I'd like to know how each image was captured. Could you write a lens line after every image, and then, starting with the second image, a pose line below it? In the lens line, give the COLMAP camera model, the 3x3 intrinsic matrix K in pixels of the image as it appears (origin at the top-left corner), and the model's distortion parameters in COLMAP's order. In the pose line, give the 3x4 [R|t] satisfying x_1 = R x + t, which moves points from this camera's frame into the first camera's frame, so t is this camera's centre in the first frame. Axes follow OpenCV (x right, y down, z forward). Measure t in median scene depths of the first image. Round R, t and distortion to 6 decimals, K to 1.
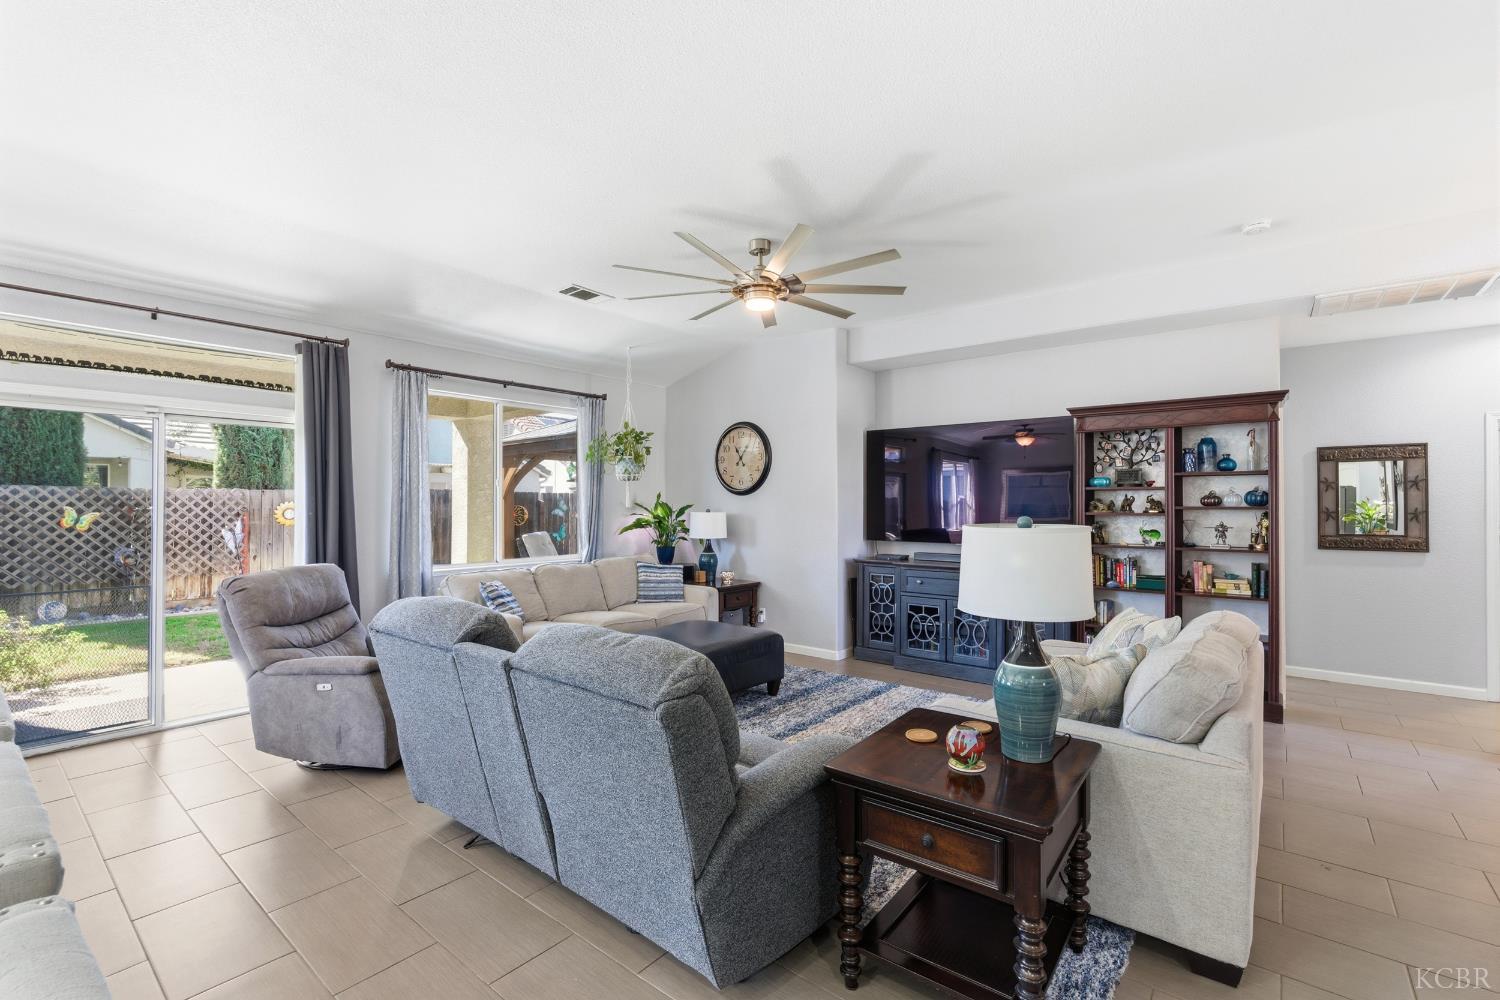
lens RADIAL K [[662.8, 0, 746.2], [0, 662.8, 504.6], [0, 0, 1]] dist [-0.004137, 0.000676]
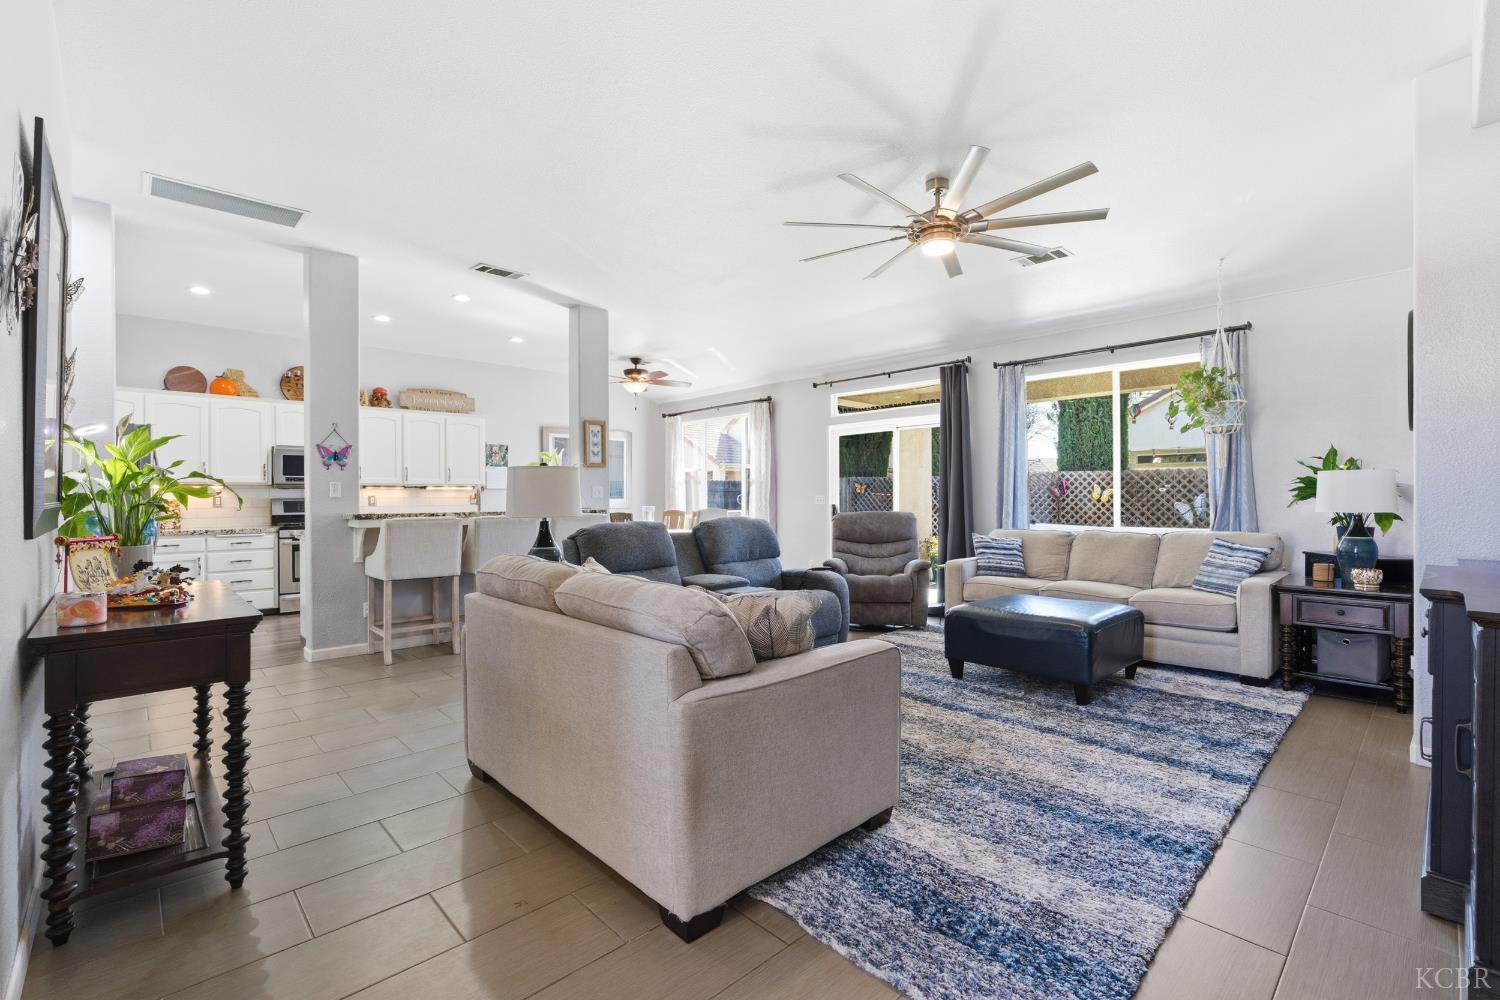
lens RADIAL K [[662.8, 0, 752.8], [0, 662.8, 494.5], [0, 0, 1]] dist [-0.004137, 0.000676]
pose [[-0.120962, -0.004022, -0.992649, 0.507335], [0.003999, 0.999982, -0.004539, 0.028022], [0.992649, -0.004518, -0.120943, 0.429065]]
